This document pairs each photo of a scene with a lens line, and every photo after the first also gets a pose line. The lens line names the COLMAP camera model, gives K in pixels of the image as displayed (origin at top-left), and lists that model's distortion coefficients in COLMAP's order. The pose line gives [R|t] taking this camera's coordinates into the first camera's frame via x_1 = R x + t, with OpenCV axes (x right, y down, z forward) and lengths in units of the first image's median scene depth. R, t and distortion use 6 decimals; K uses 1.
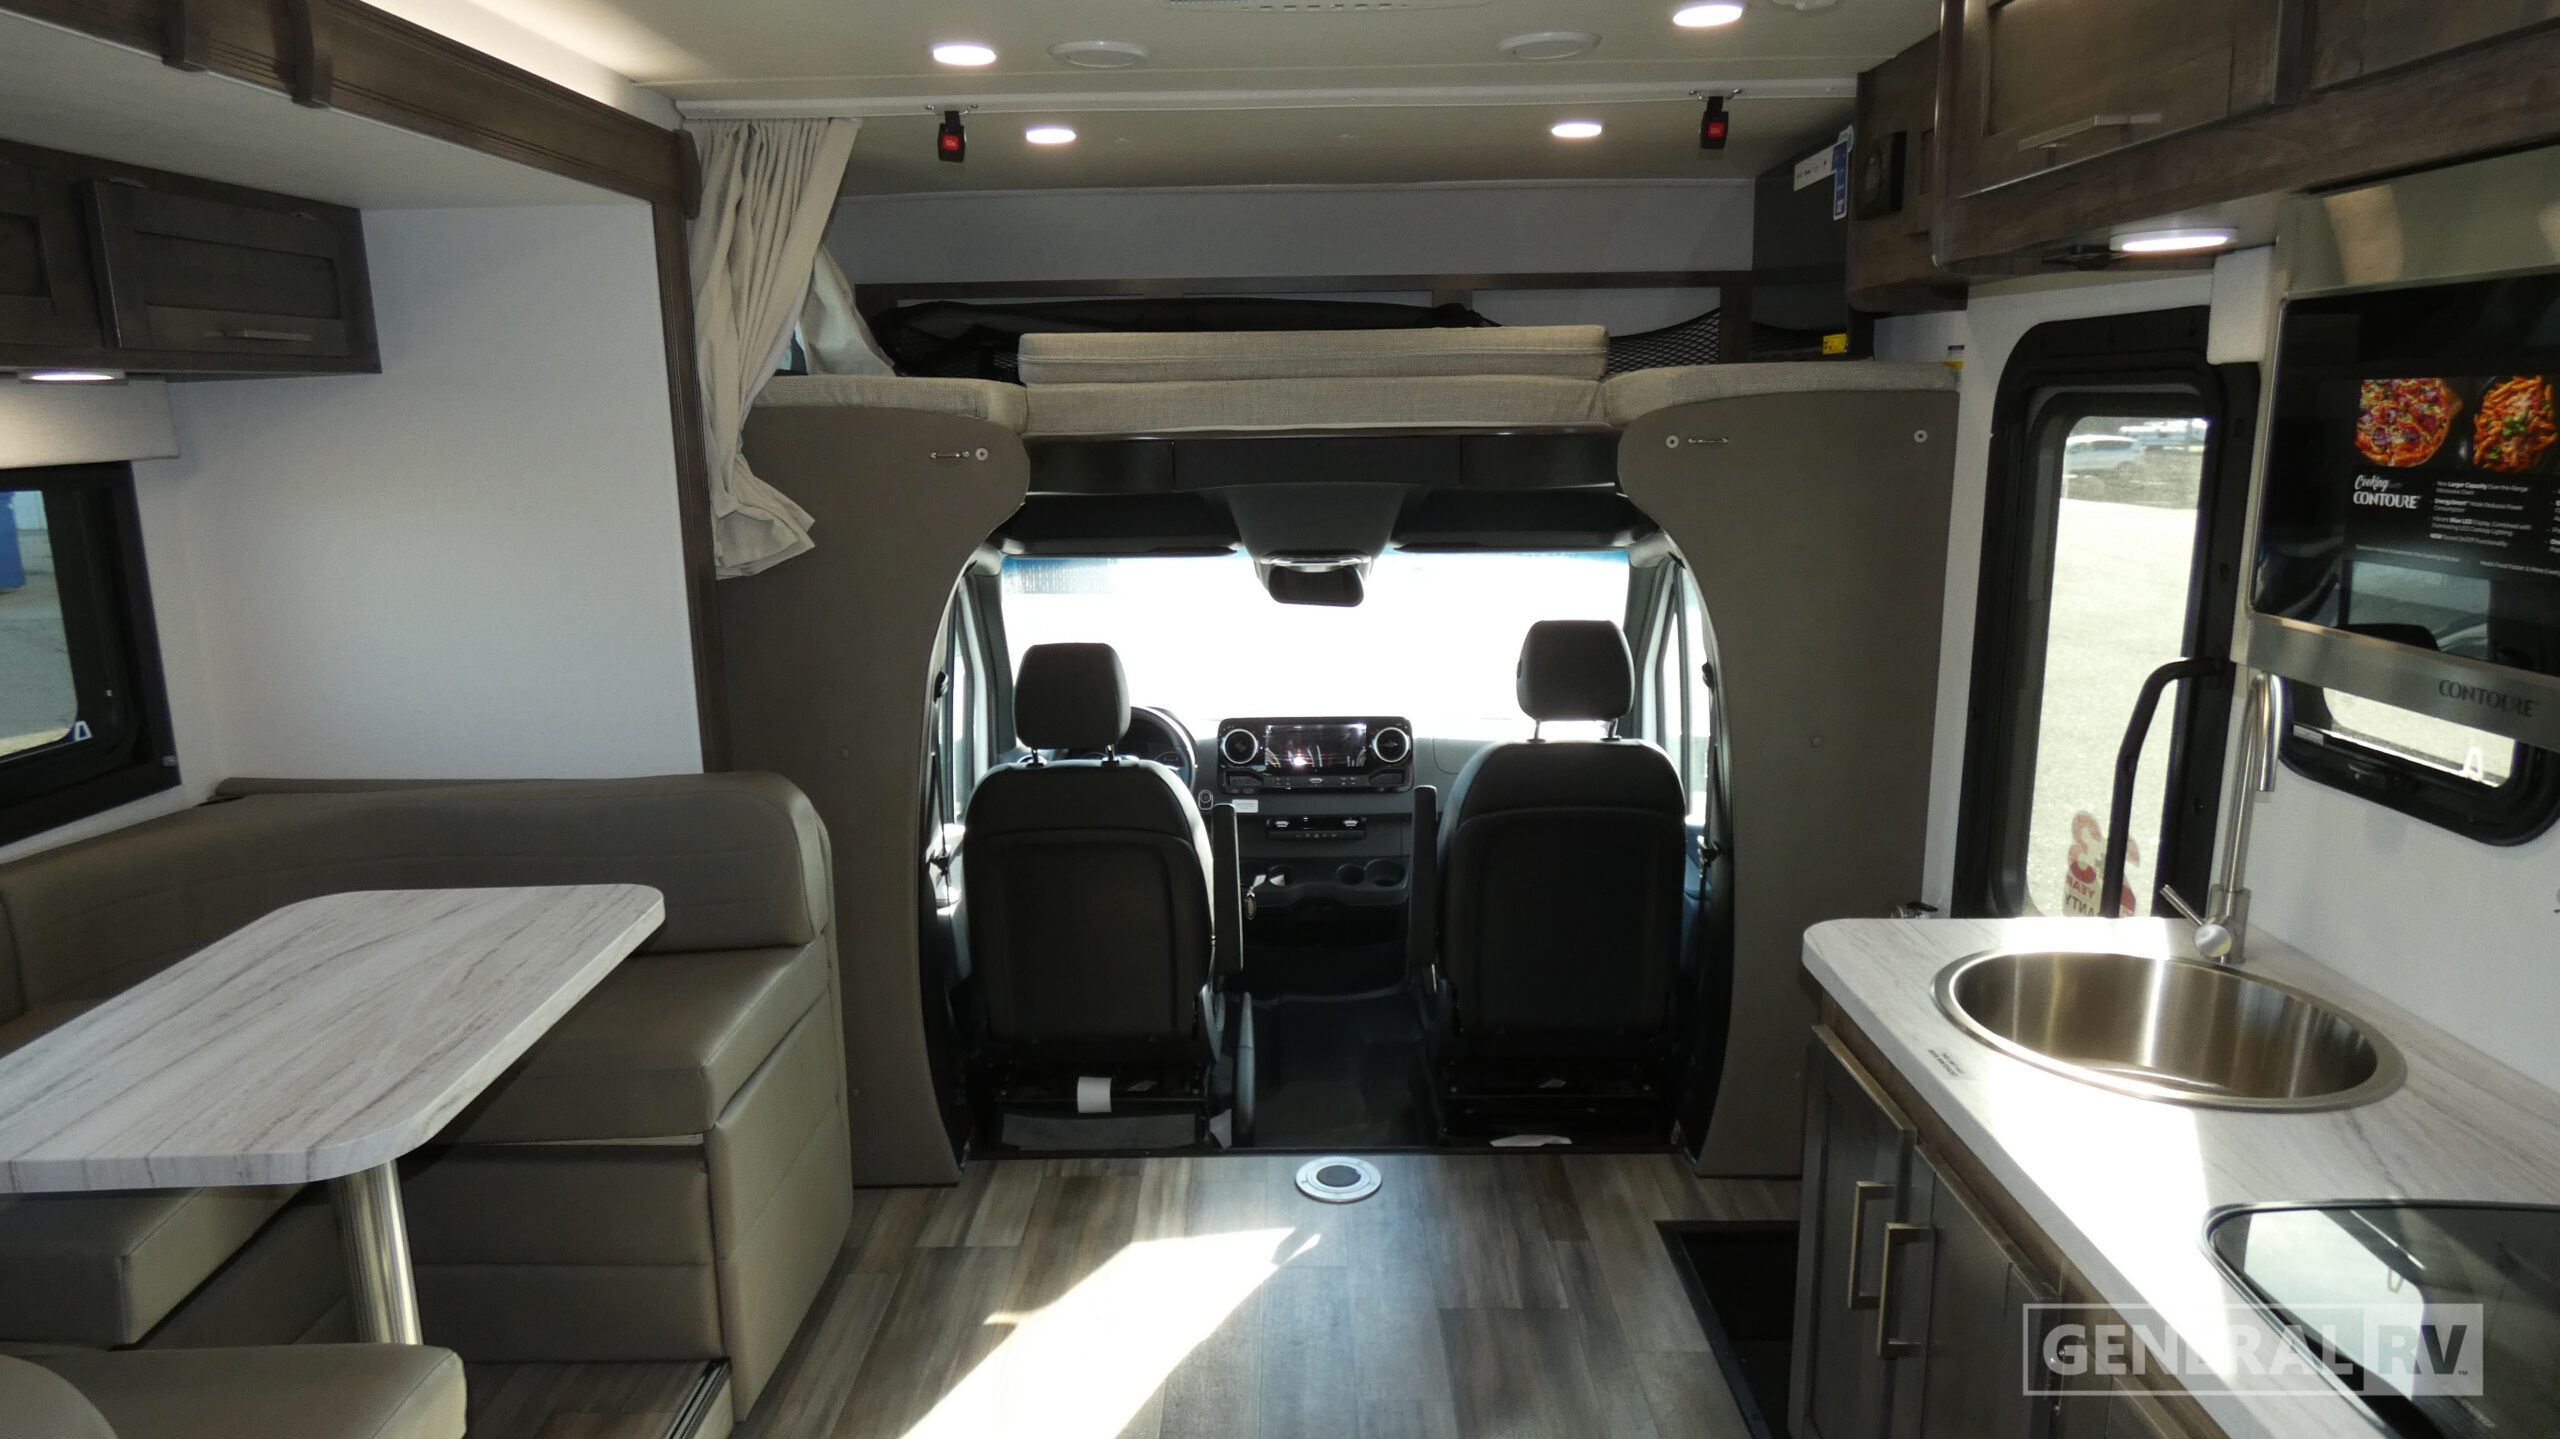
lens RADIAL K [[1527.6, 0, 1275.2], [0, 1527.6, 711.2], [0, 0, 1]] dist [0.000685, 0.001126]
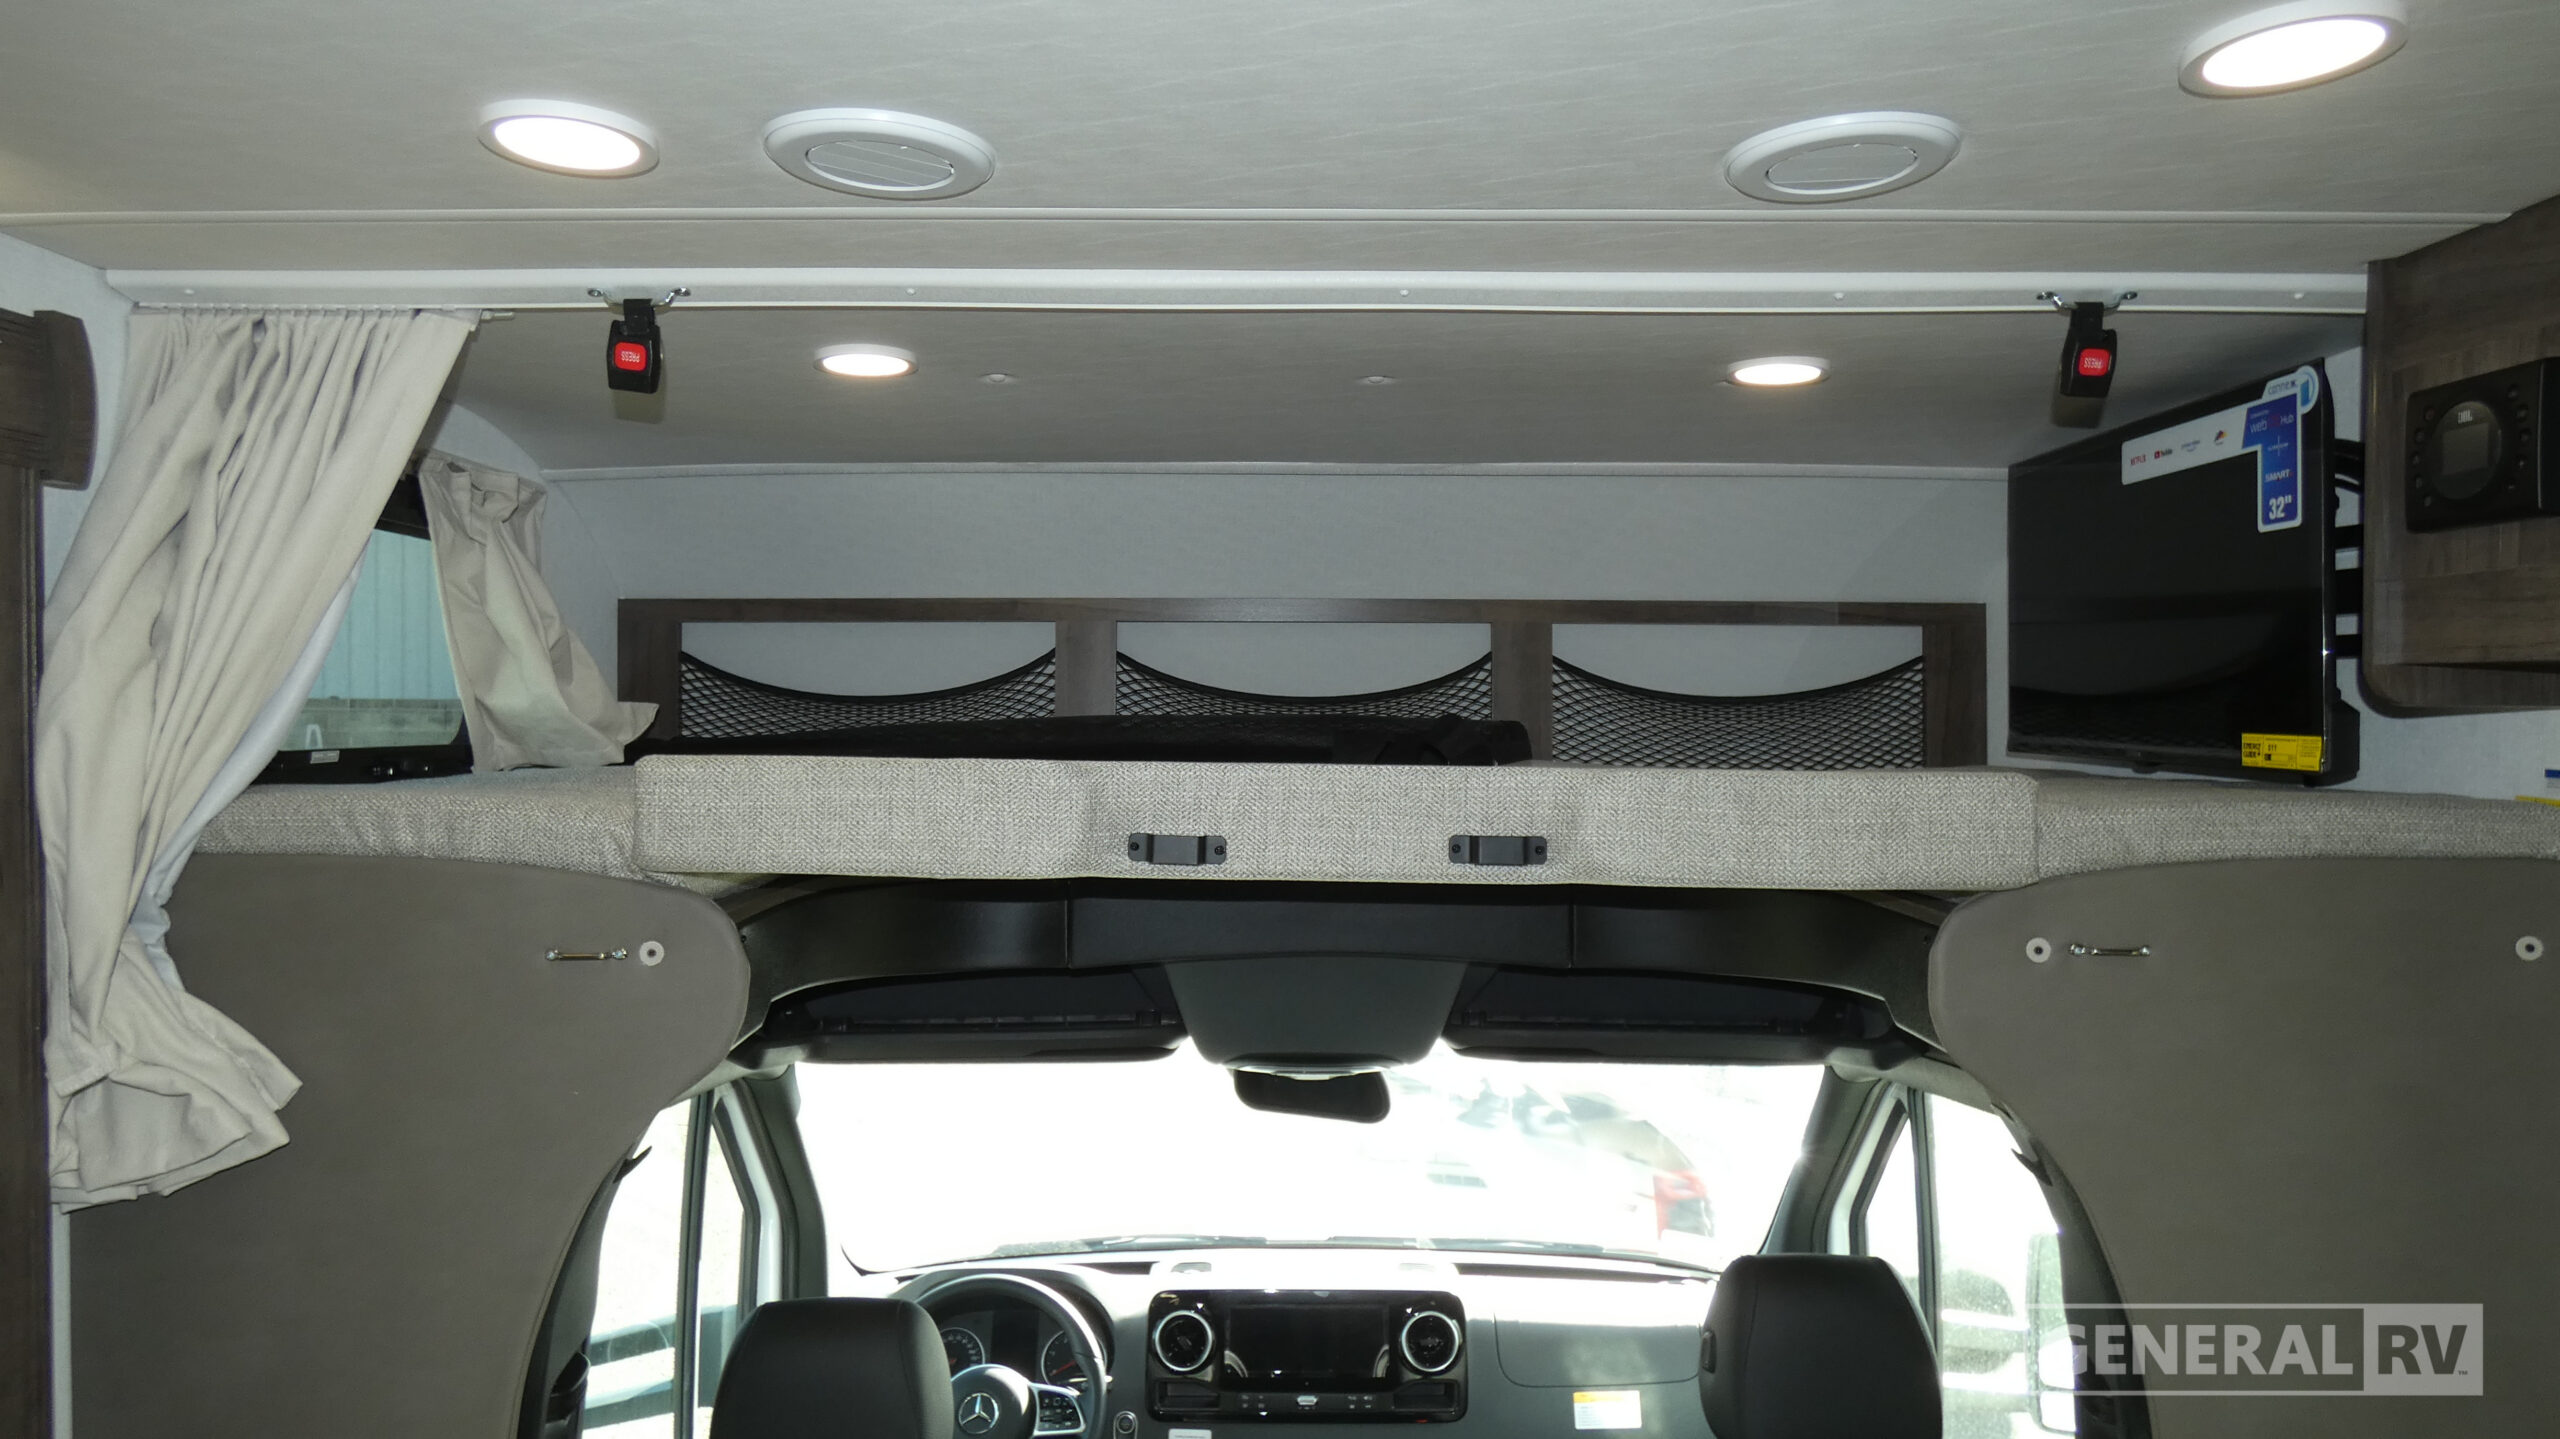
lens RADIAL K [[1539.7, 0, 1268.4], [0, 1539.7, 712.9], [0, 0, 1]] dist [-0.000942, -0.001919]
pose [[0.999803, 0.017719, 0.008924, 0.001587], [-0.015730, 0.982101, -0.187699, -0.154924], [-0.012090, 0.187522, 0.982186, 0.495385]]
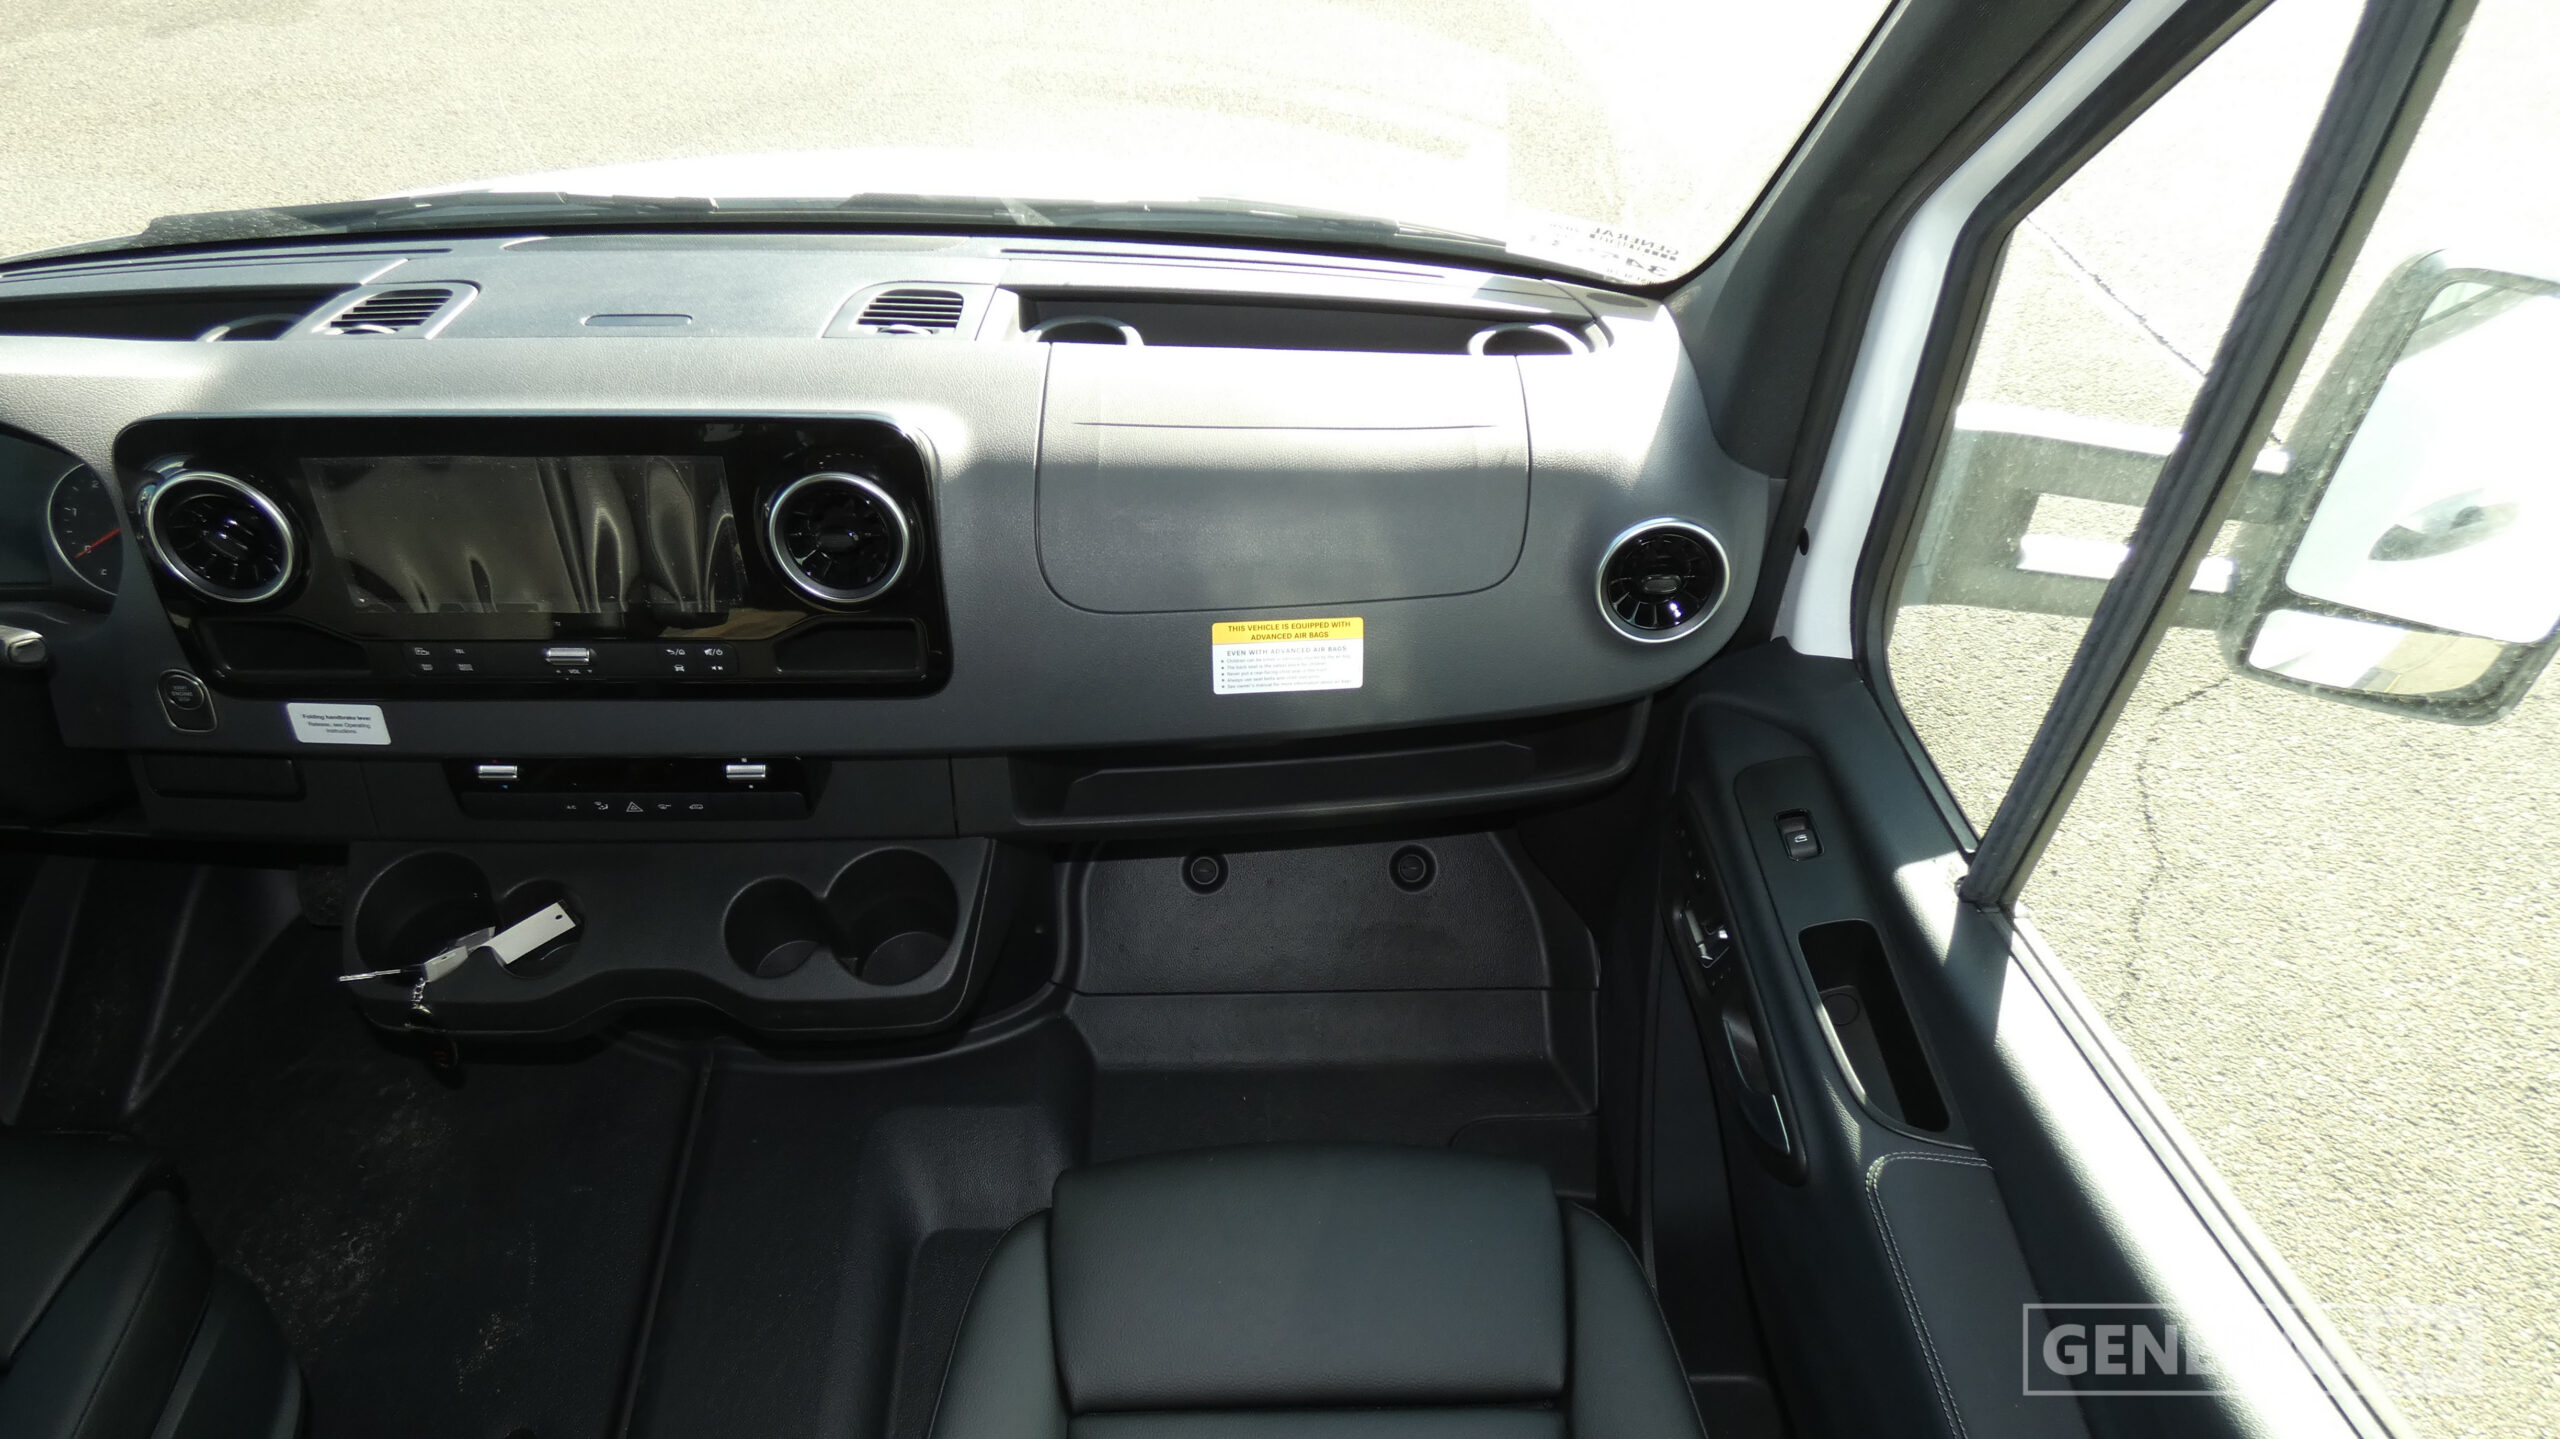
lens RADIAL K [[1539.7, 0, 1268.4], [0, 1539.7, 712.9], [0, 0, 1]] dist [-0.000942, -0.001919]
pose [[0.999745, 0.007732, 0.021212, 0.199367], [-0.017668, 0.852903, 0.521771, -0.122004], [-0.014058, -0.522013, 0.852822, 1.099452]]
